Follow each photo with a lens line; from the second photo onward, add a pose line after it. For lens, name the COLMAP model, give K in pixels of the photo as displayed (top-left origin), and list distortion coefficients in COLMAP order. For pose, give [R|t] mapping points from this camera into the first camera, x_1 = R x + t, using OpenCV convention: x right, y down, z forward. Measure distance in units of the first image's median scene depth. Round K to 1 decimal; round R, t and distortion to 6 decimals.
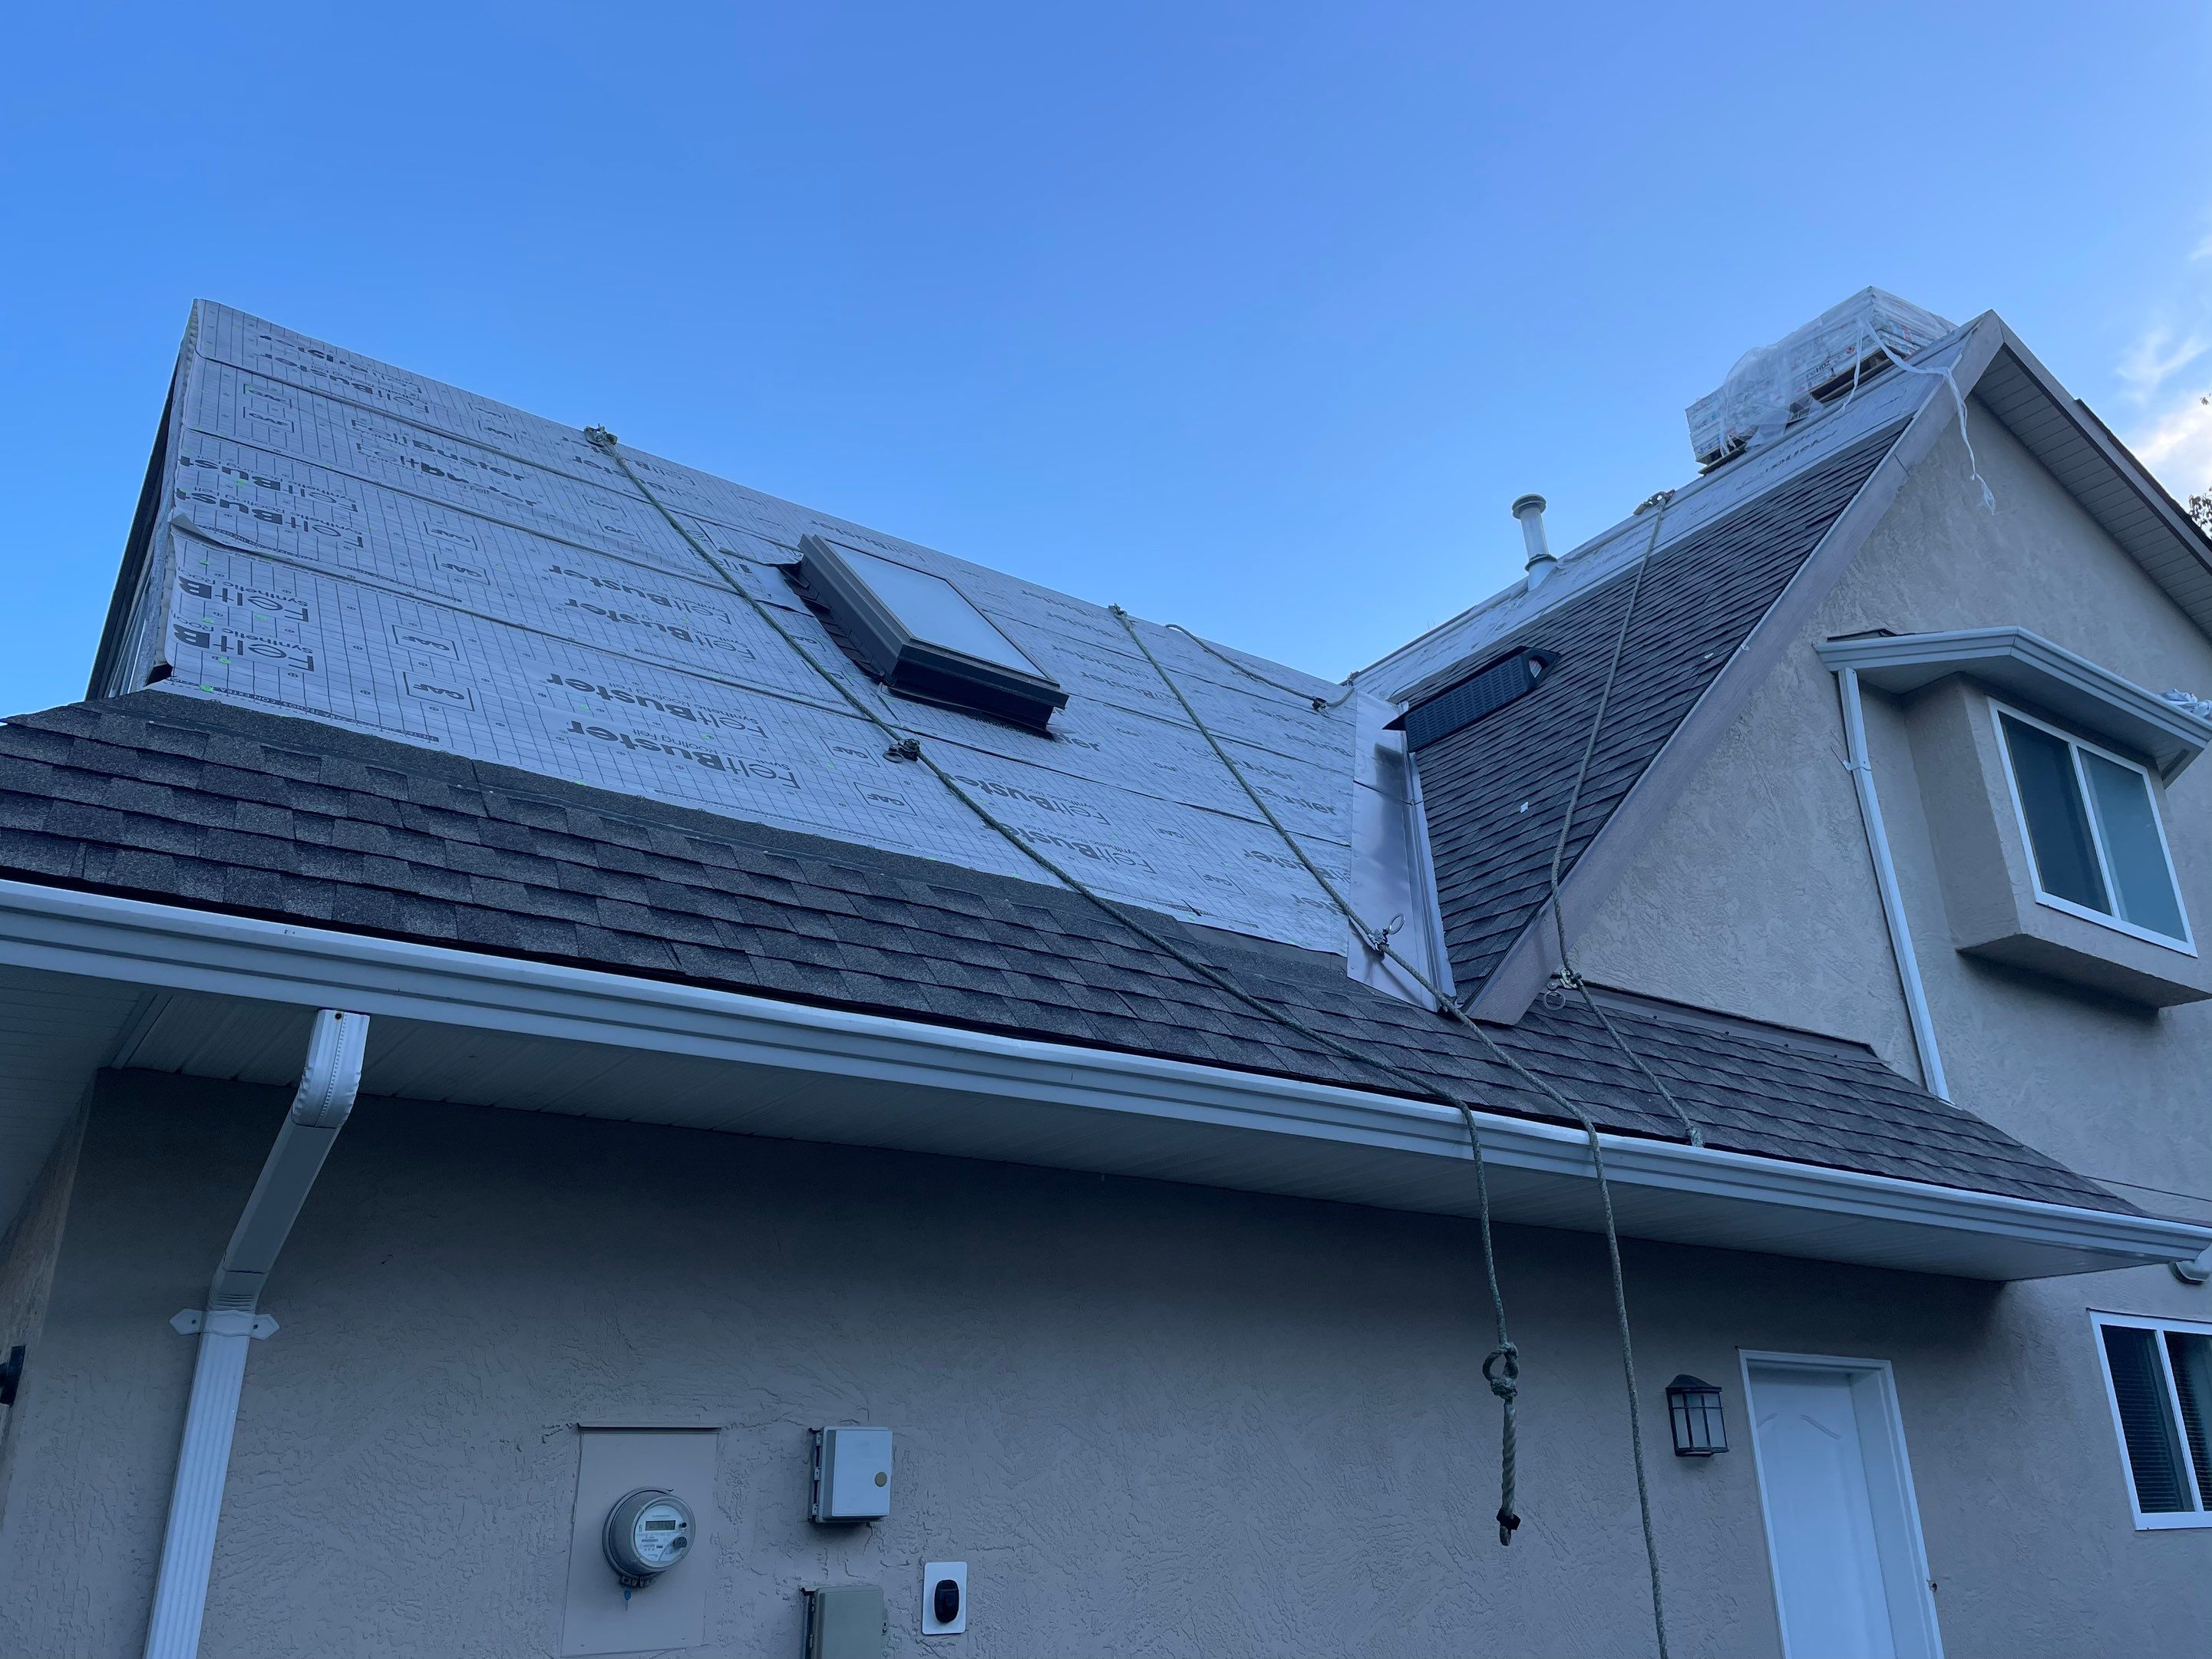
lens RADIAL K [[1641.1, 0, 1109.6], [0, 1641.1, 818.5], [0, 0, 1]] dist [0.010030, -0.005232]
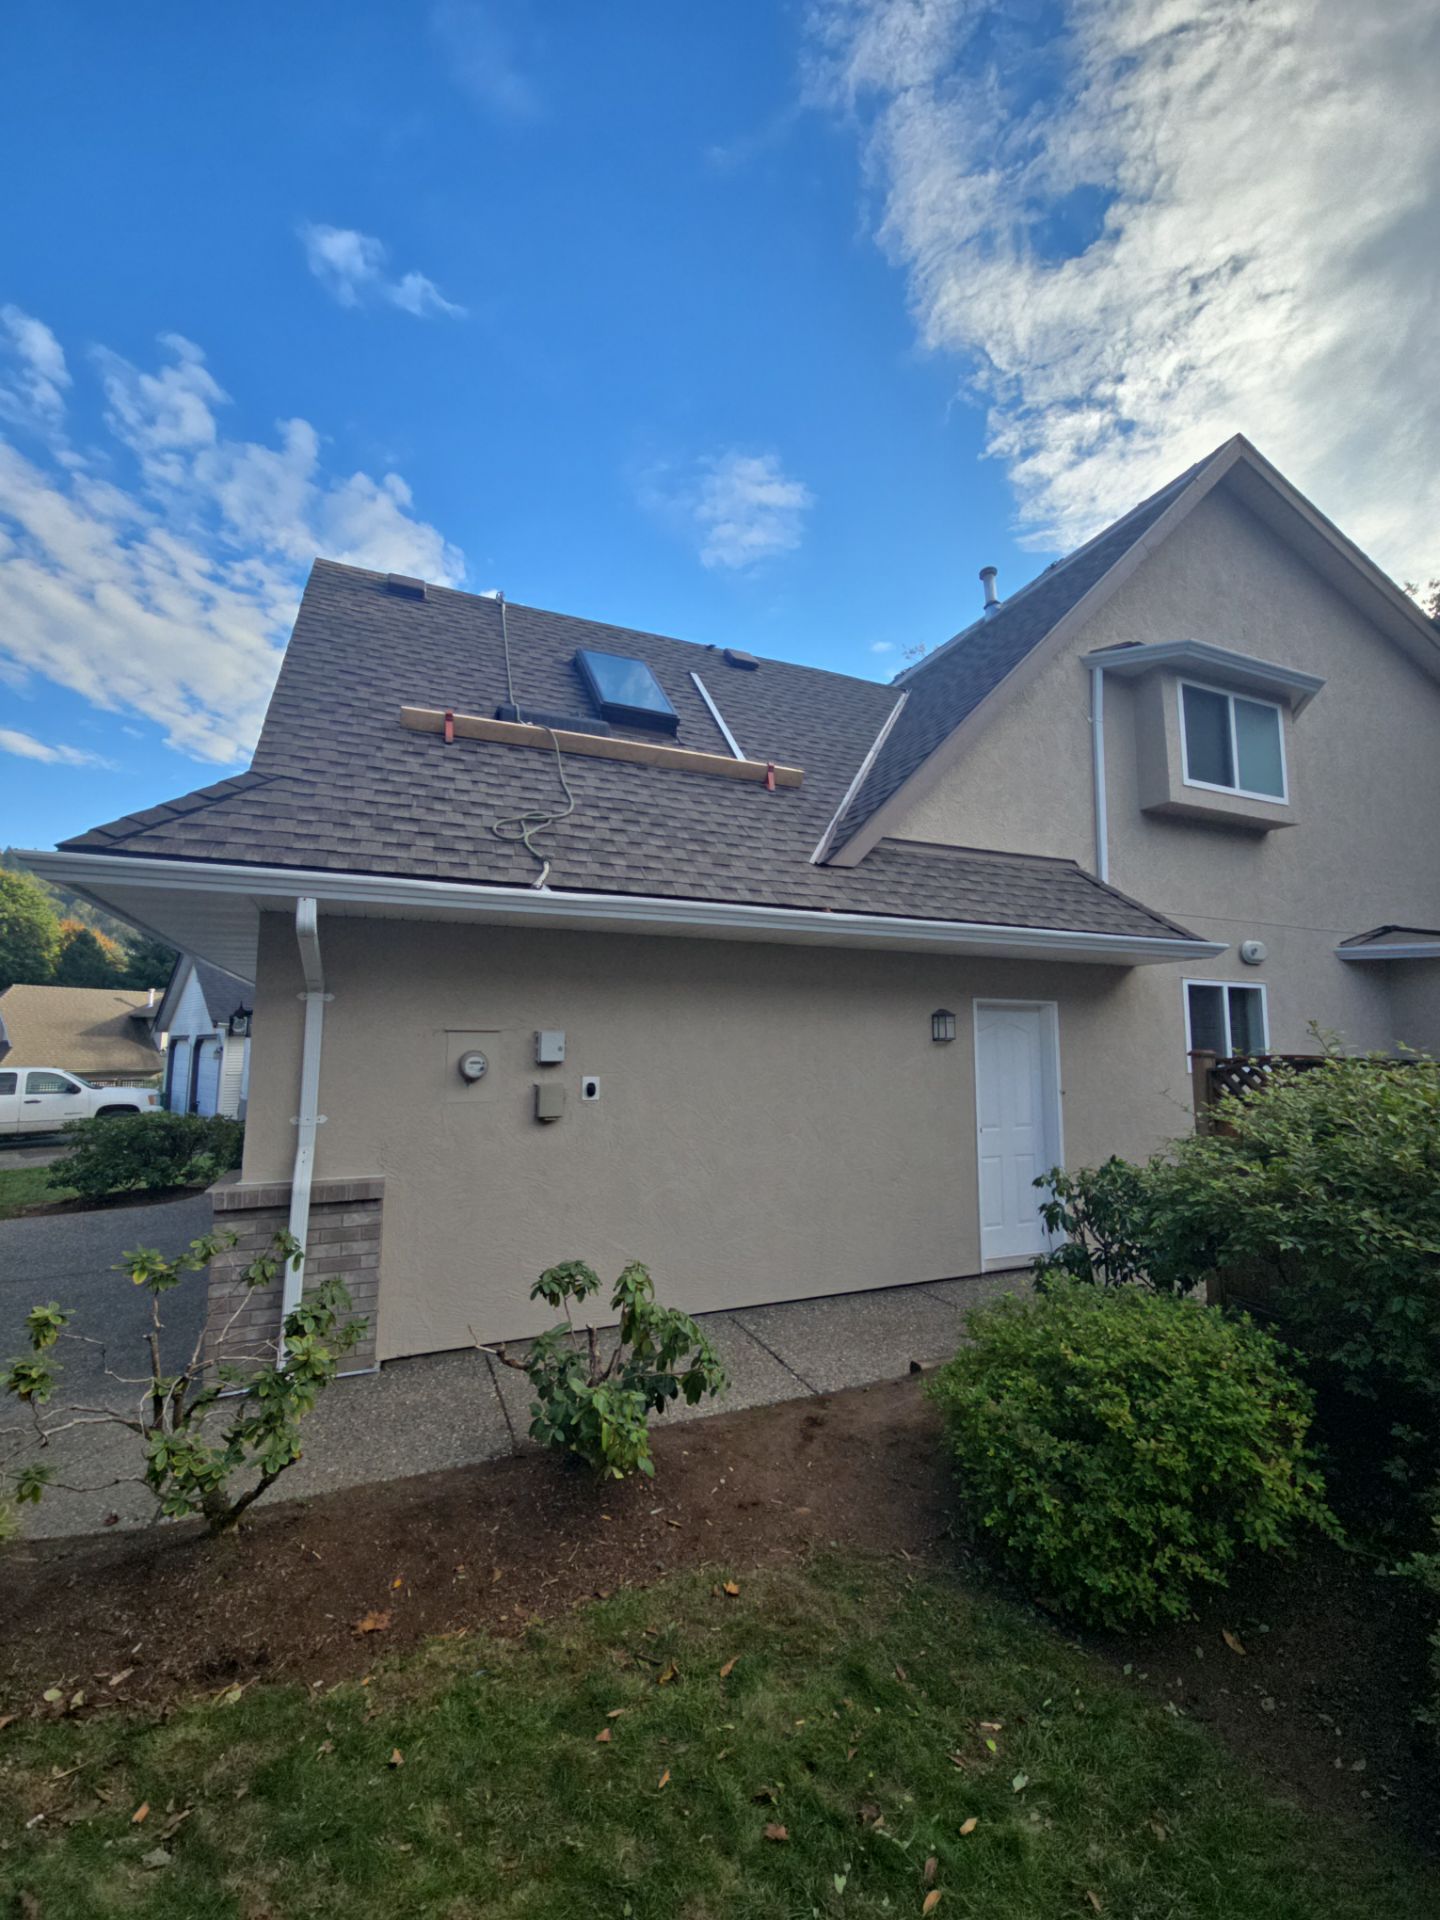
lens RADIAL K [[778.1, 0, 721.5], [0, 778.1, 958.3], [0, 0, 1]] dist [0.004872, 0.000118]
pose [[0.980921, -0.005562, -0.194326, 0.262514], [0.059853, 0.959678, 0.274657, -0.057557], [0.184963, -0.281048, 0.941701, -0.090058]]
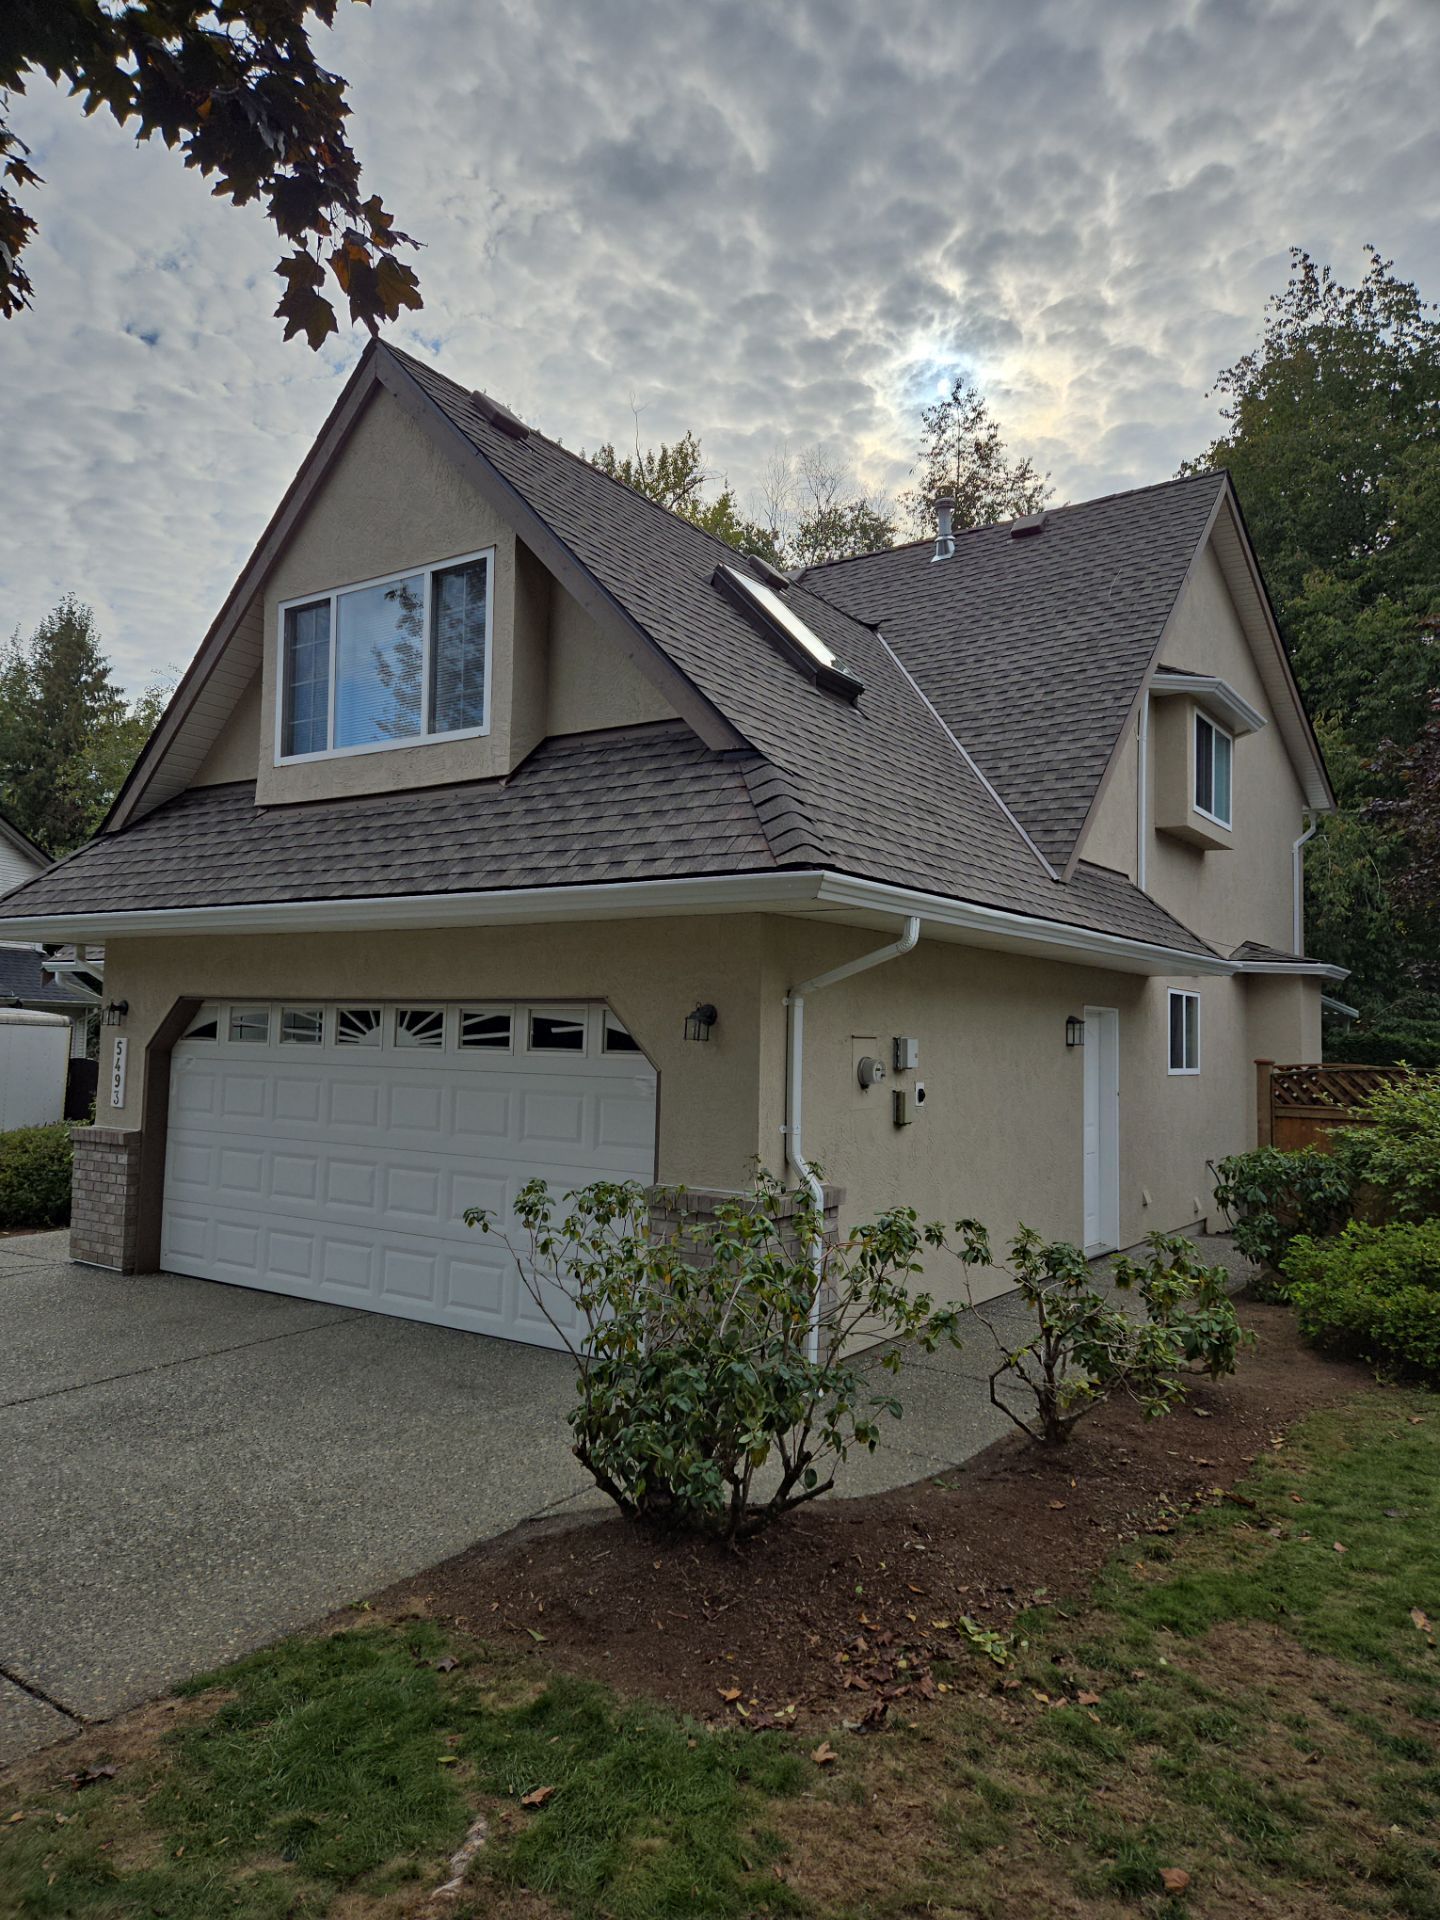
lens RADIAL K [[1320.5, 0, 725.1], [0, 1320.5, 963.8], [0, 0, 1]] dist [0.035960, 0.000790]
pose [[0.929409, 0.050594, 0.365566, -0.885534], [-0.170778, 0.937080, 0.304492, -0.258163], [-0.327159, -0.345429, 0.879572, -0.567748]]
